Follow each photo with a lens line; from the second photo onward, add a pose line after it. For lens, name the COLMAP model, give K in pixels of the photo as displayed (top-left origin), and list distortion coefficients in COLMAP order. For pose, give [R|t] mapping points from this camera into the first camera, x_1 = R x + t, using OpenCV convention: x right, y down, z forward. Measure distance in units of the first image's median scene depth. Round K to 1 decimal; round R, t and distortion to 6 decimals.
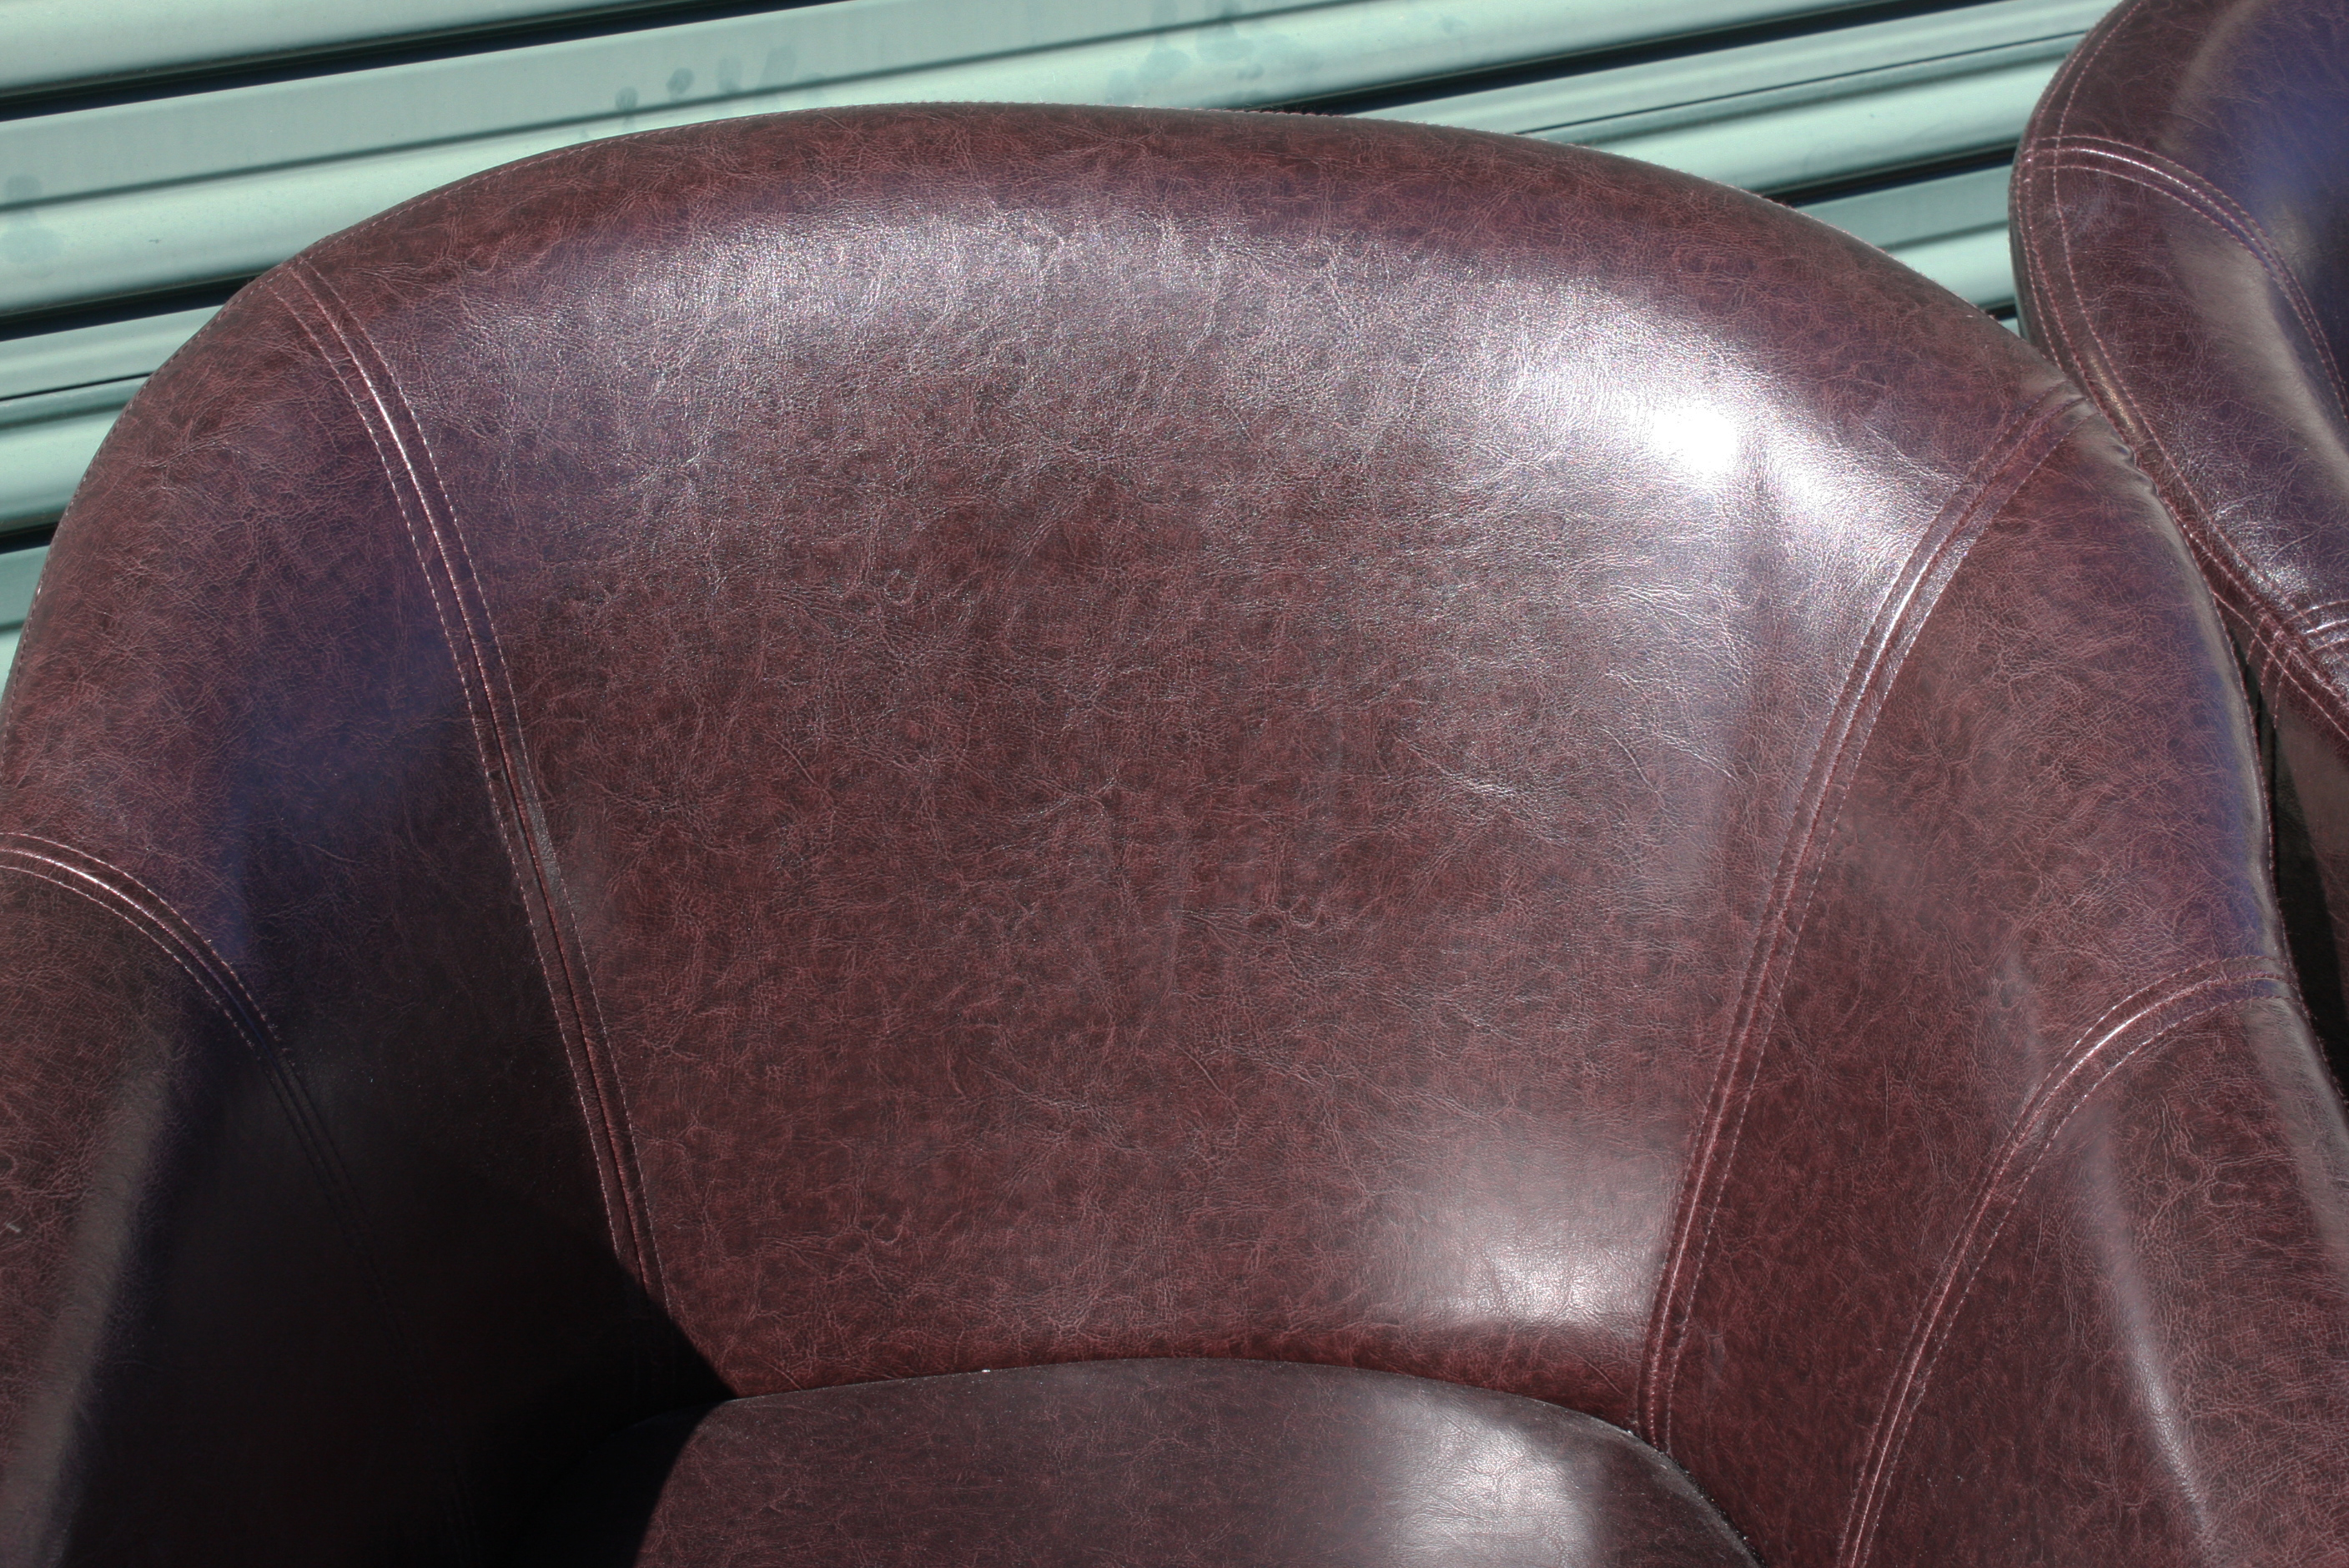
lens RADIAL K [[4356.7, 0, 1174.2], [0, 4356.7, 783.7], [0, 0, 1]] dist [-0.006154, 0.000000]
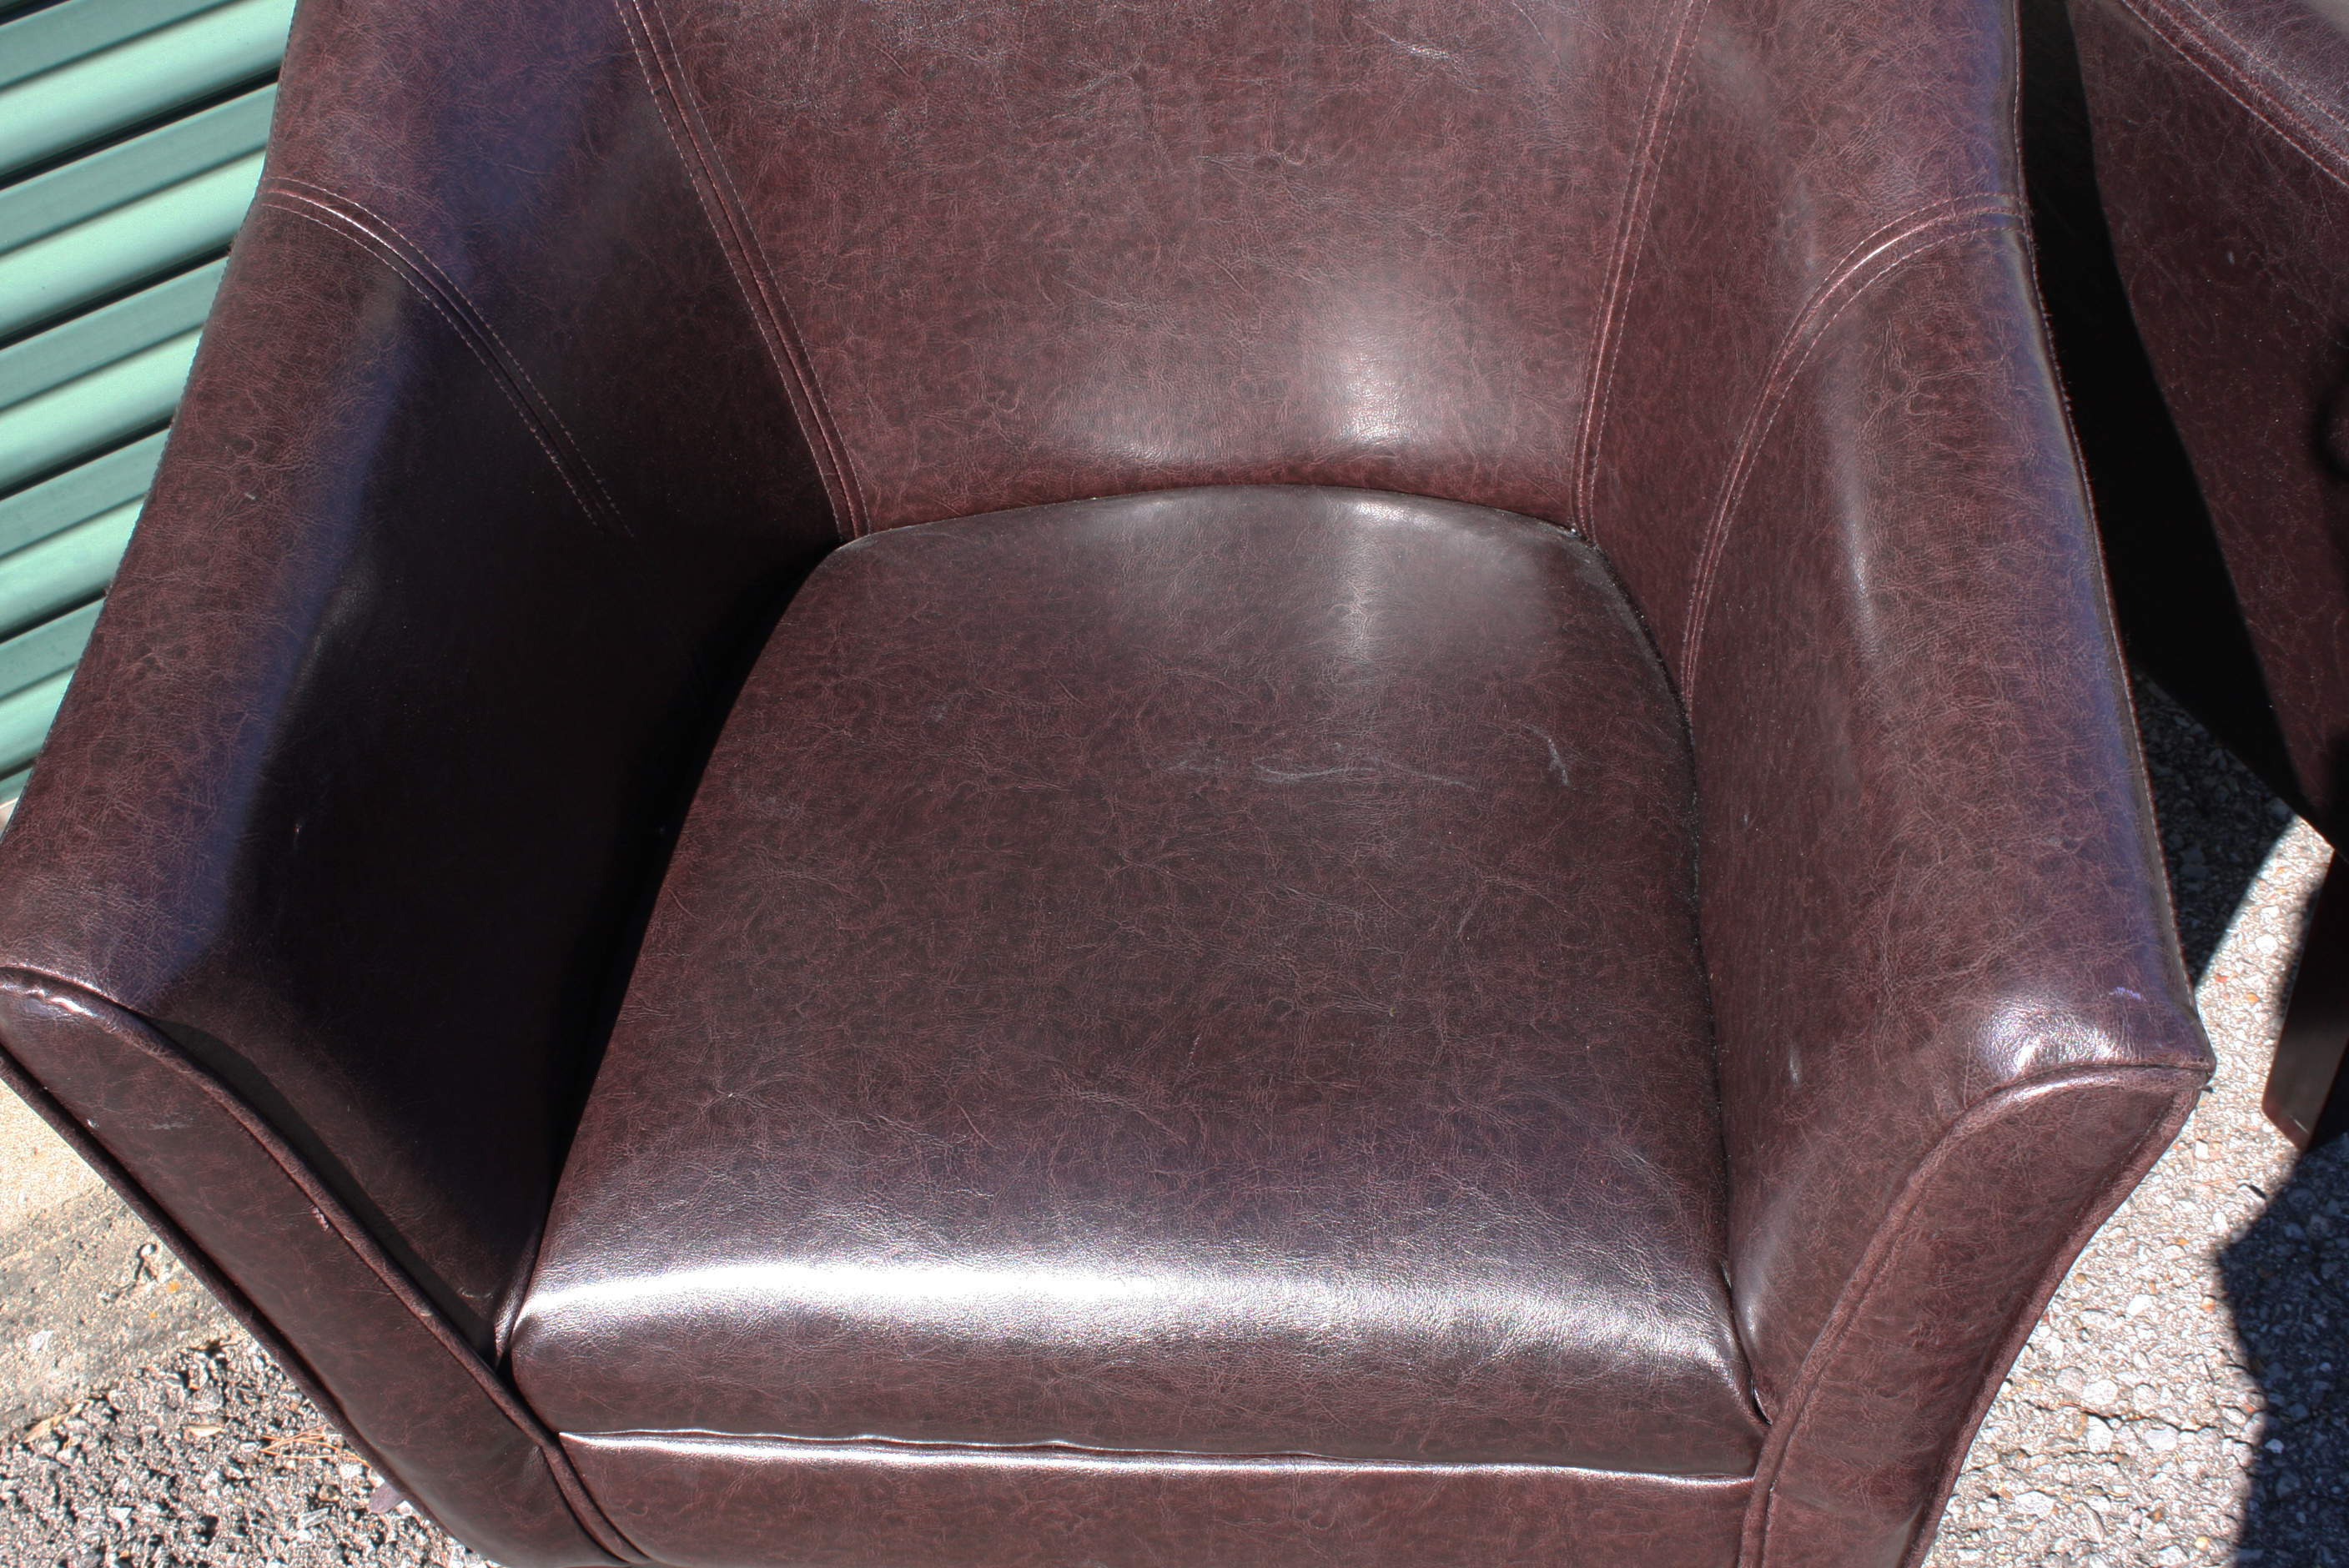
lens RADIAL K [[2972.2, 0, 1175.3], [0, 2972.2, 785.4], [0, 0, 1]] dist [-0.058184, 0.000000]
pose [[0.983451, -0.006976, -0.181042, 0.158196], [0.062475, 0.951026, 0.302730, -0.062881], [0.170064, -0.309031, 0.935723, 0.113386]]
